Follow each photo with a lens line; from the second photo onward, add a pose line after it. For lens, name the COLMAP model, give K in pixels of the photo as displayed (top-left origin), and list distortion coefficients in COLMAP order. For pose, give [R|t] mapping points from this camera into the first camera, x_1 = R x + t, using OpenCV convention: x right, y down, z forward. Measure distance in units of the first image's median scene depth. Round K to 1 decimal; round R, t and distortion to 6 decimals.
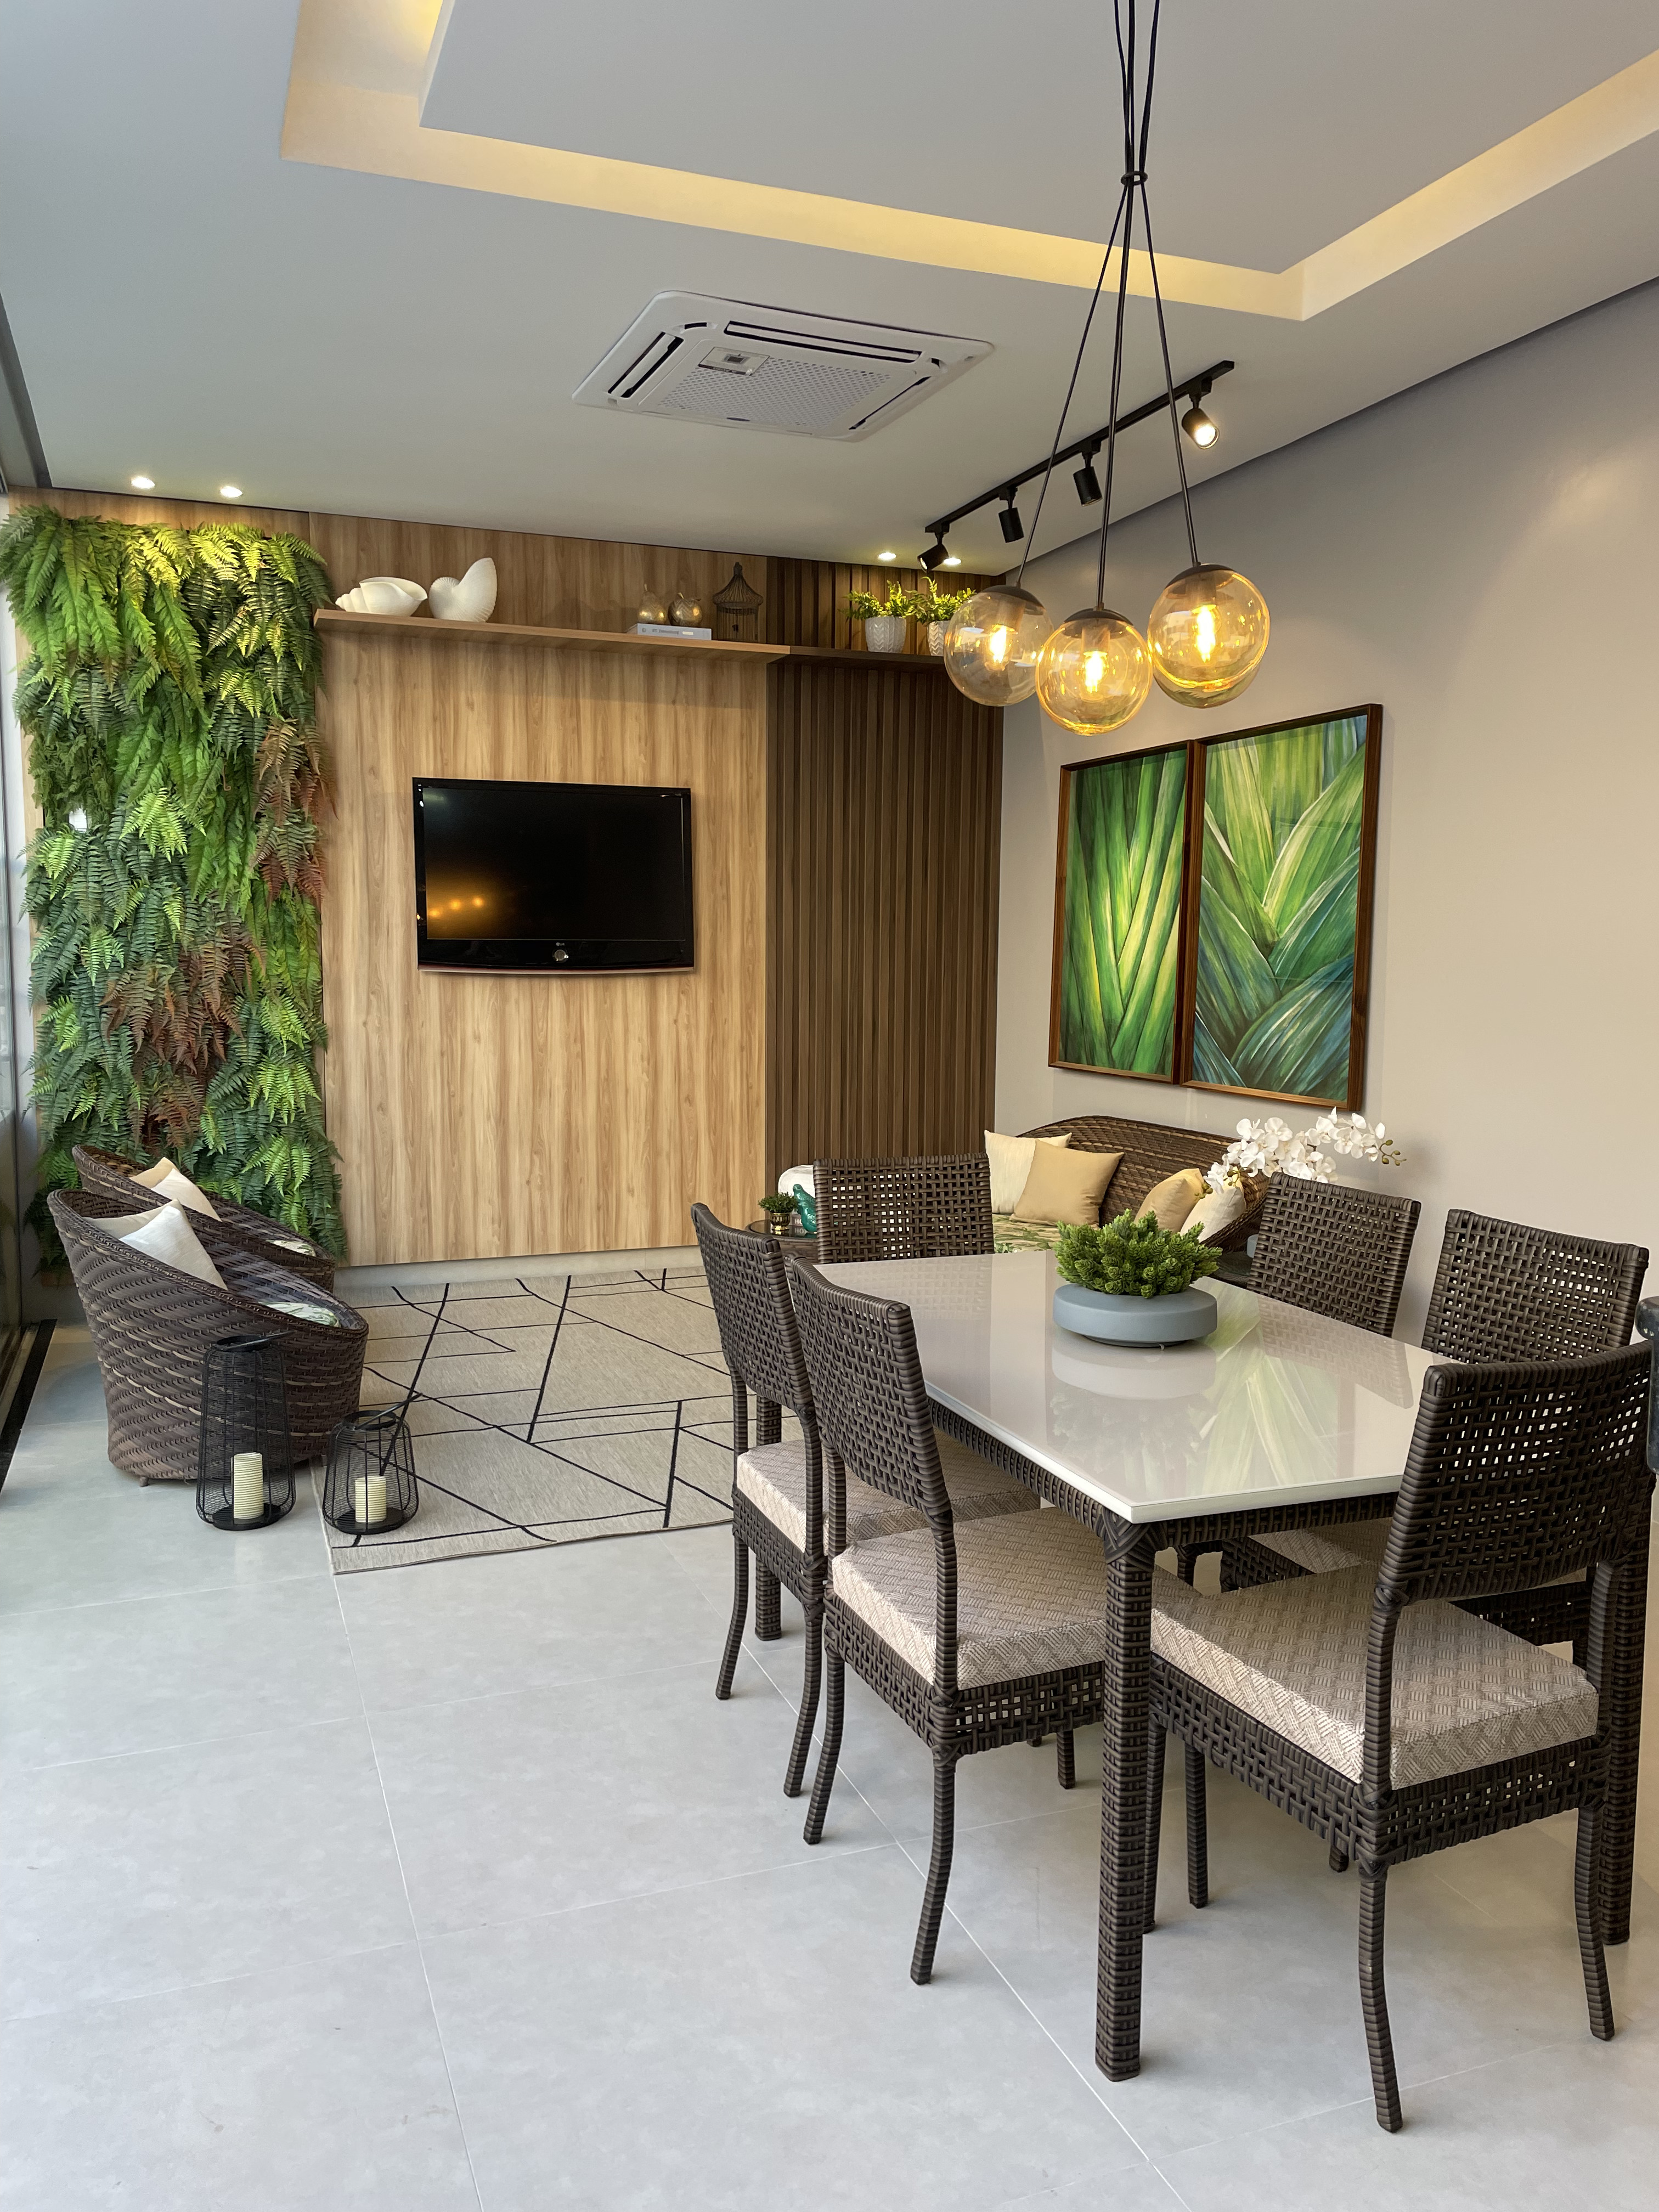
lens RADIAL K [[1656.1, 0, 829.5], [0, 1656.1, 1106.0], [0, 0, 1]] dist [0.099895, -0.123286]
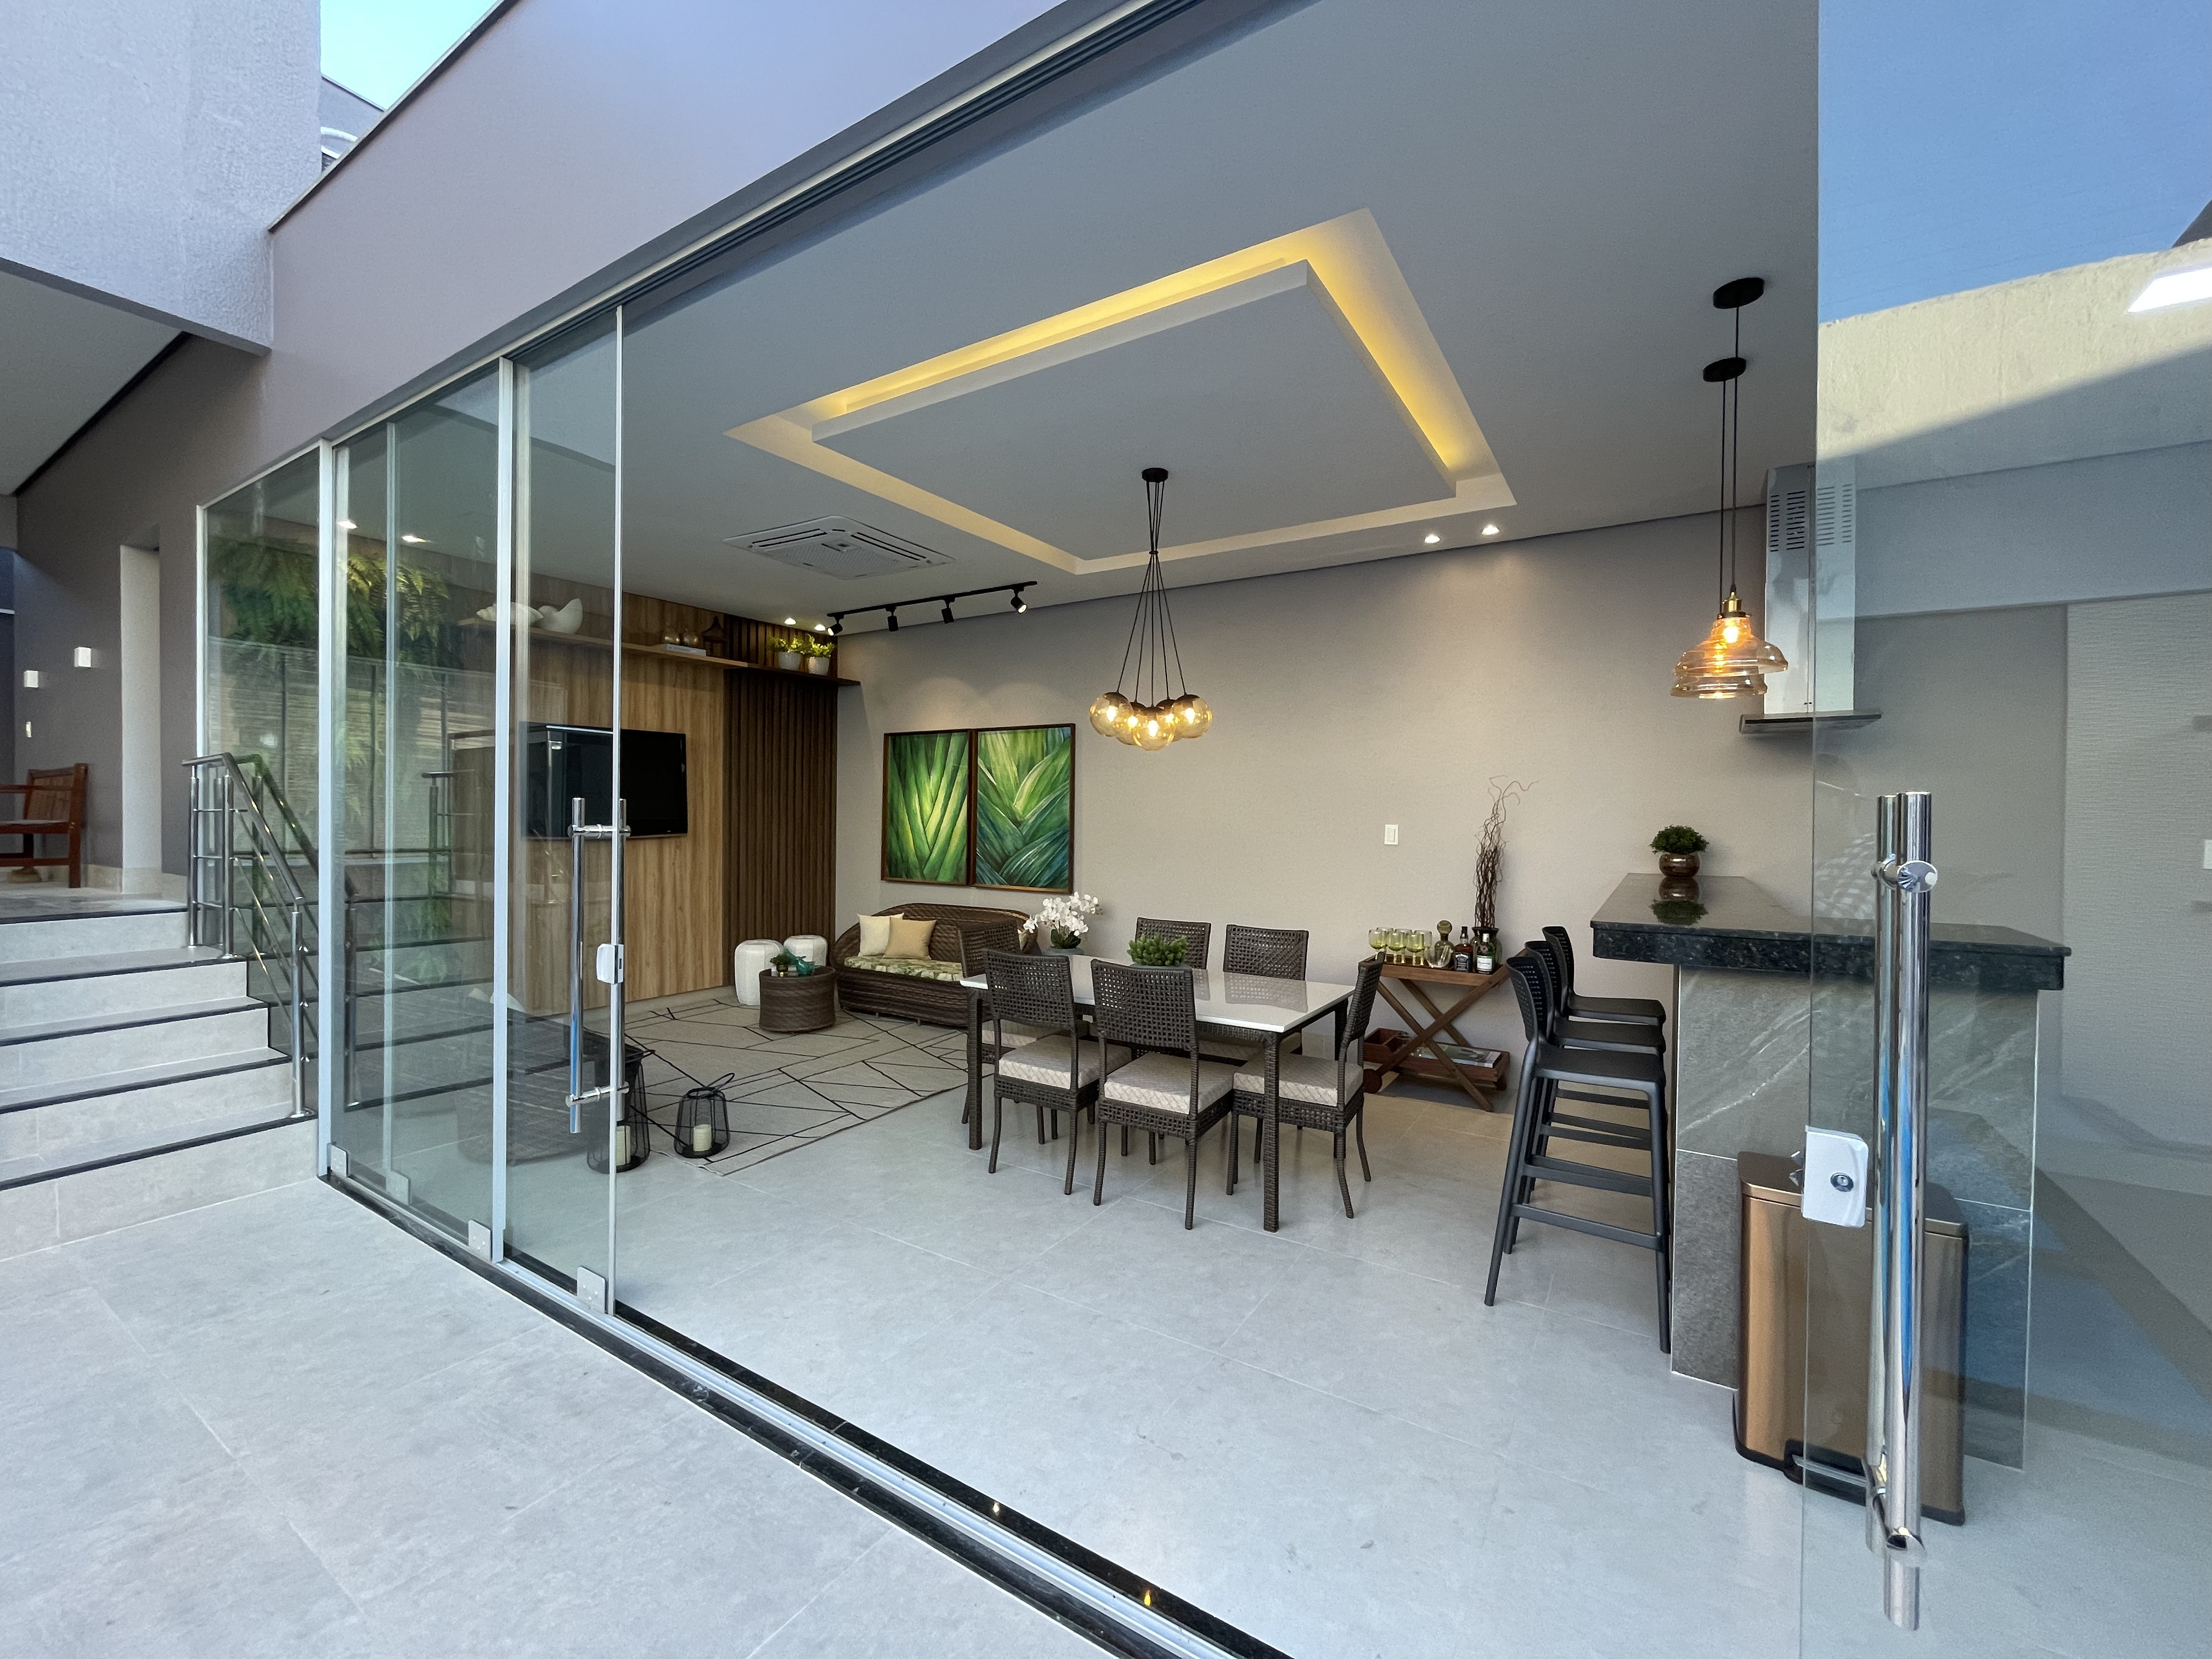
lens RADIAL K [[891.4, 0, 1106.0], [0, 891.4, 829.5], [0, 0, 1]] dist [0.000713, 0.000008]
pose [[0.802073, -0.011127, 0.597122, -0.348827], [0.054516, 0.997016, -0.054649, -0.013558], [-0.594732, 0.076385, 0.800287, -0.034801]]
